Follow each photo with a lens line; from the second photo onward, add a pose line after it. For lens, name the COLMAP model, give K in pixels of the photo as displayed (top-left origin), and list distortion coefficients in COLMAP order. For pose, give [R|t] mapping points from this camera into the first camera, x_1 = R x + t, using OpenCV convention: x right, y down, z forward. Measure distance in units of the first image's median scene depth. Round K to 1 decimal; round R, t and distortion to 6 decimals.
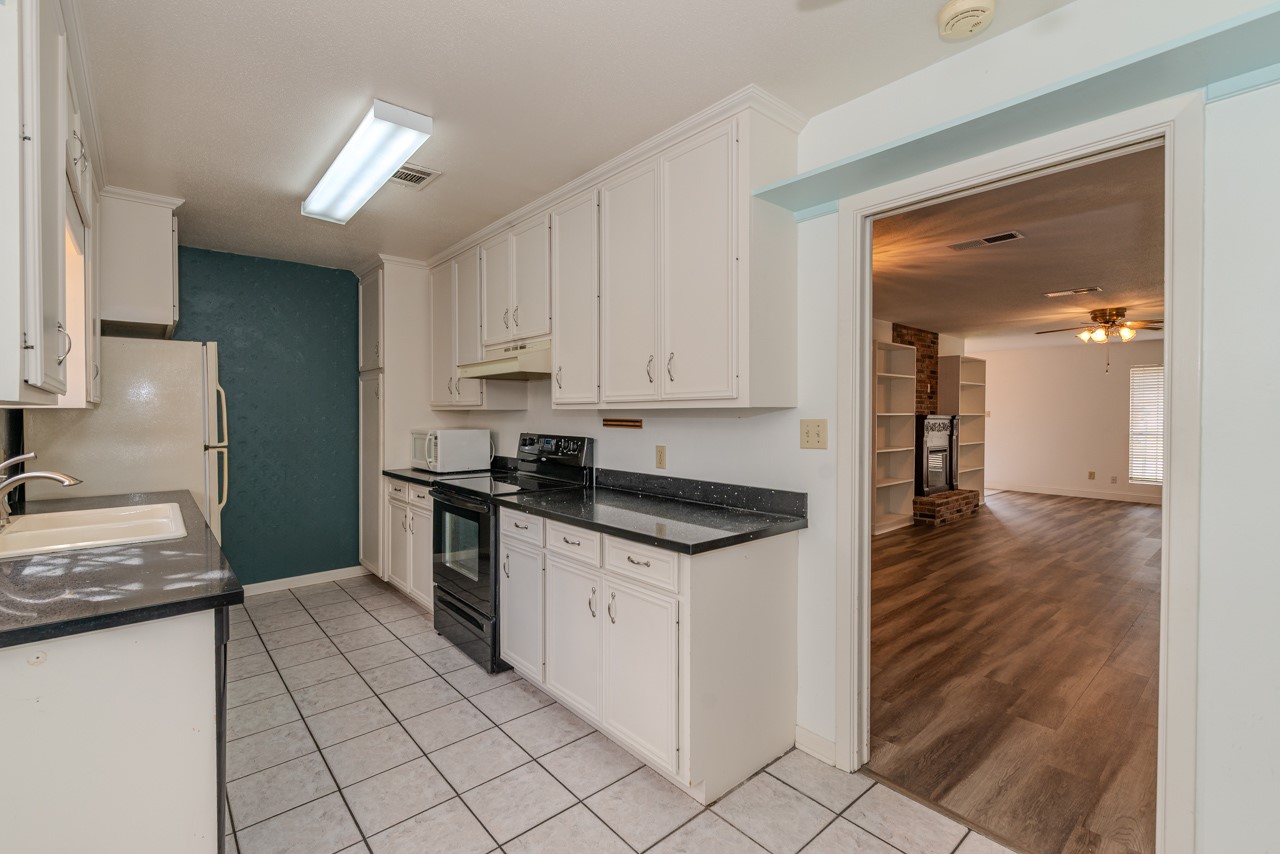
lens RADIAL K [[555.3, 0, 634.6], [0, 555.3, 426.1], [0, 0, 1]] dist [0.000472, -0.000089]
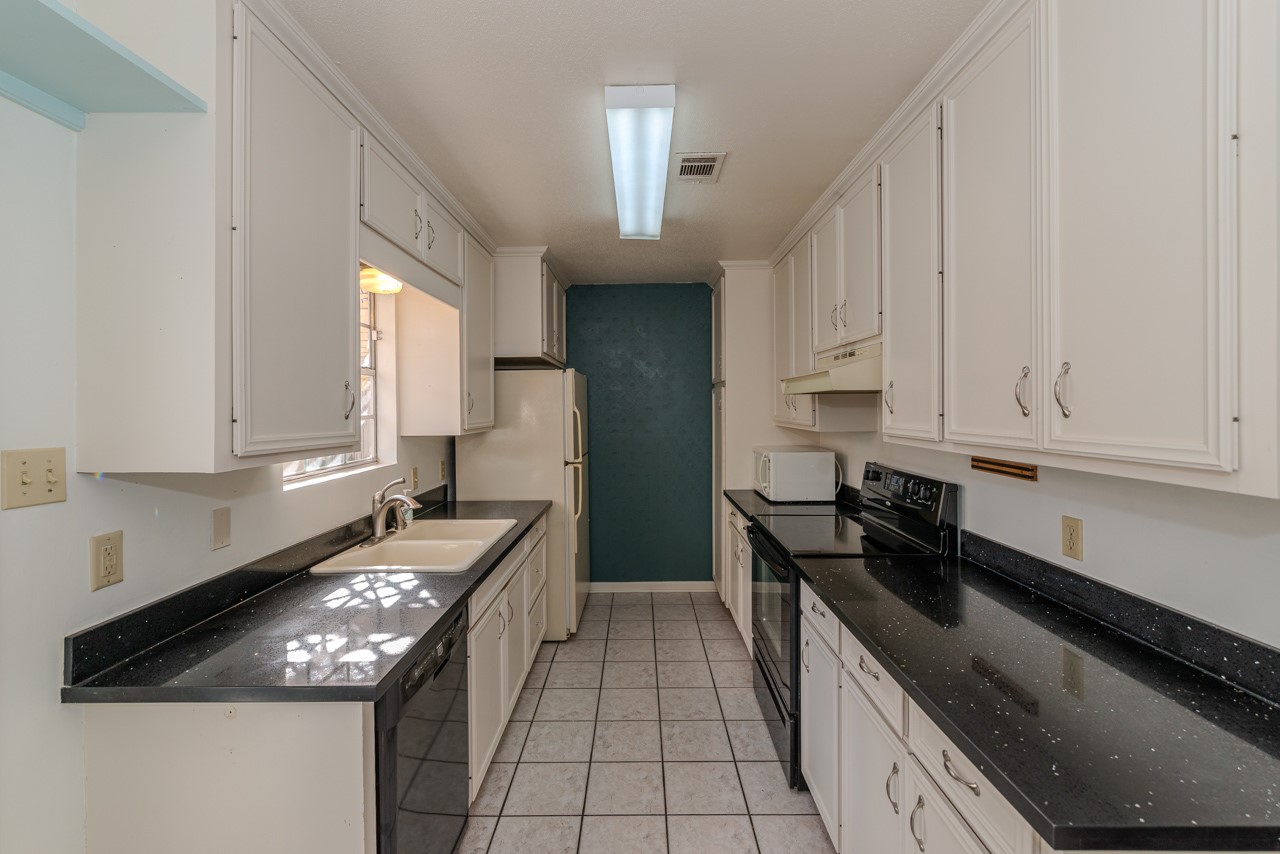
lens RADIAL K [[557.4, 0, 640.0], [0, 557.4, 412.6], [0, 0, 1]] dist [0.000057, -0.000167]
pose [[0.752658, 0.001463, -0.658410, 0.078348], [-0.008016, 0.999944, -0.006941, -0.055956], [0.658363, 0.010502, 0.752627, 0.249245]]
